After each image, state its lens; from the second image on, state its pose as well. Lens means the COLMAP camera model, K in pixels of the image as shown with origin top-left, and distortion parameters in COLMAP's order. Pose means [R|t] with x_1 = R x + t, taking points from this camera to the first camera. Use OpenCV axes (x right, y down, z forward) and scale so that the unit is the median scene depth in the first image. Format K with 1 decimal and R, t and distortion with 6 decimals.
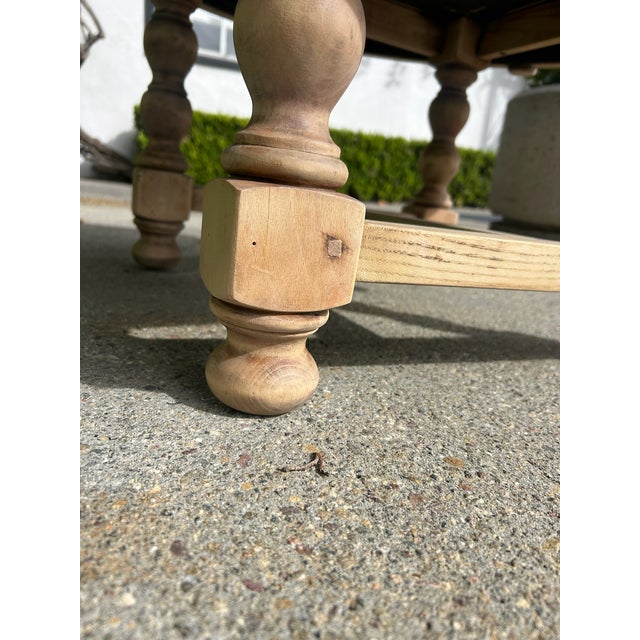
lens RADIAL K [[484.6, 0, 312.7], [0, 484.6, 326.0], [0, 0, 1]] dist [0.042105, -0.051807]
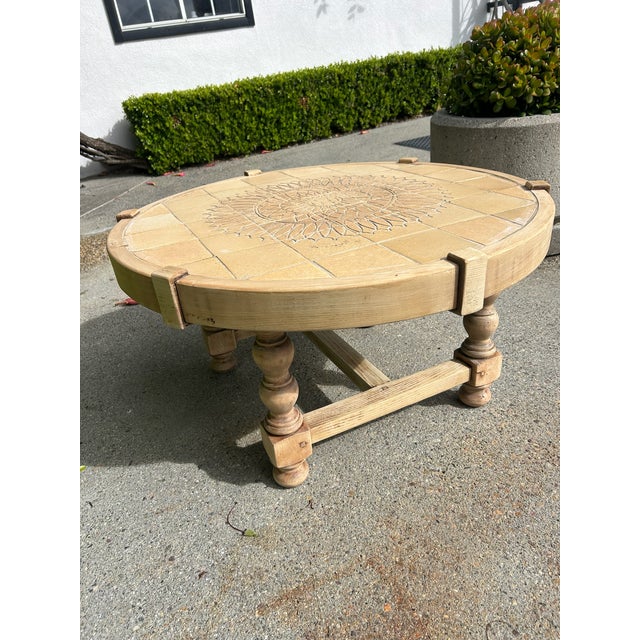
lens RADIAL K [[484.6, 0, 317.5], [0, 484.6, 324.0], [0, 0, 1]] dist [0.042105, -0.051807]
pose [[0.977213, -0.198188, -0.076001, 0.491355], [0.210544, 0.950493, 0.228549, -1.486354], [0.026943, -0.239343, 0.970561, -1.805010]]
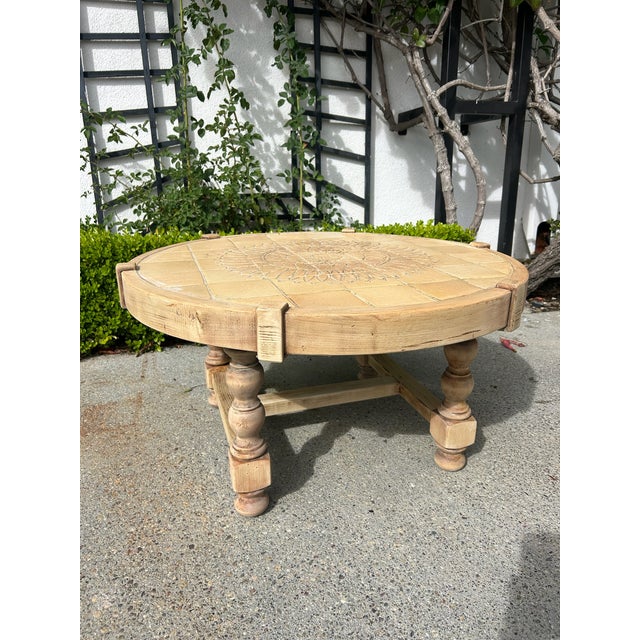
lens RADIAL K [[484.6, 0, 321.5], [0, 484.6, 315.4], [0, 0, 1]] dist [0.042105, -0.051807]
pose [[-0.105140, 0.173462, -0.979212, 4.173371], [-0.265182, 0.944125, 0.195719, -1.805632], [0.958449, 0.280247, -0.053266, 1.962288]]
